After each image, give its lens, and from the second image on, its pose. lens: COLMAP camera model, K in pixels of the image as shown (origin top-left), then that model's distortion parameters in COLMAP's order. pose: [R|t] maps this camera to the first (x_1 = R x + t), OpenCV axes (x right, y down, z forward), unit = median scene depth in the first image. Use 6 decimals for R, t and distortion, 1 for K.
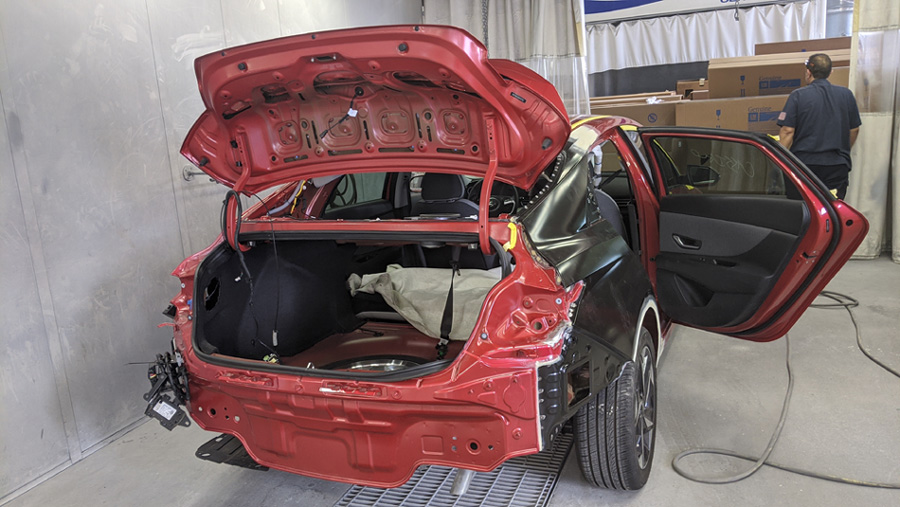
lens RADIAL K [[707.3, 0, 444.4], [0, 707.3, 254.9], [0, 0, 1]] dist [0.076463, -0.132717]
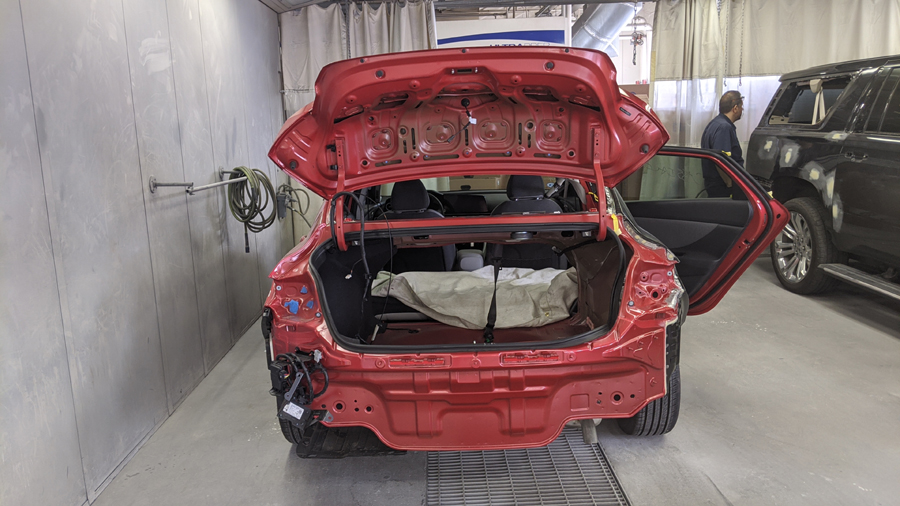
lens RADIAL K [[707.3, 0, 444.4], [0, 707.3, 254.4], [0, 0, 1]] dist [0.076463, -0.132717]
pose [[0.921603, -0.032702, 0.386753, -0.537819], [0.051267, 0.997970, -0.037783, 0.045770], [-0.384732, 0.054649, 0.921409, -0.006405]]
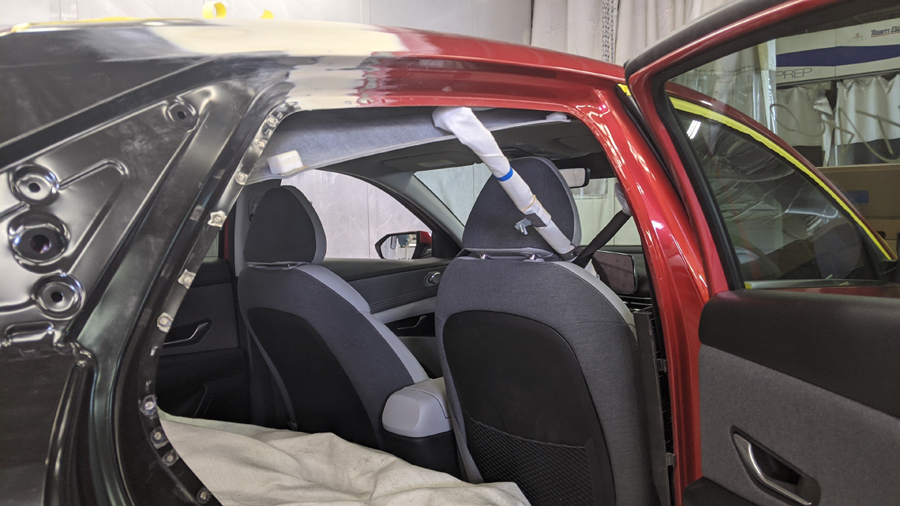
lens RADIAL K [[707.3, 0, 430.2], [0, 707.3, 257.7], [0, 0, 1]] dist [0.068399, -0.078519]
pose [[0.930396, 0.069913, -0.359826, 0.385485], [-0.112984, 0.988545, -0.100068, -0.068133], [0.348709, 0.133757, 0.927638, 0.857939]]
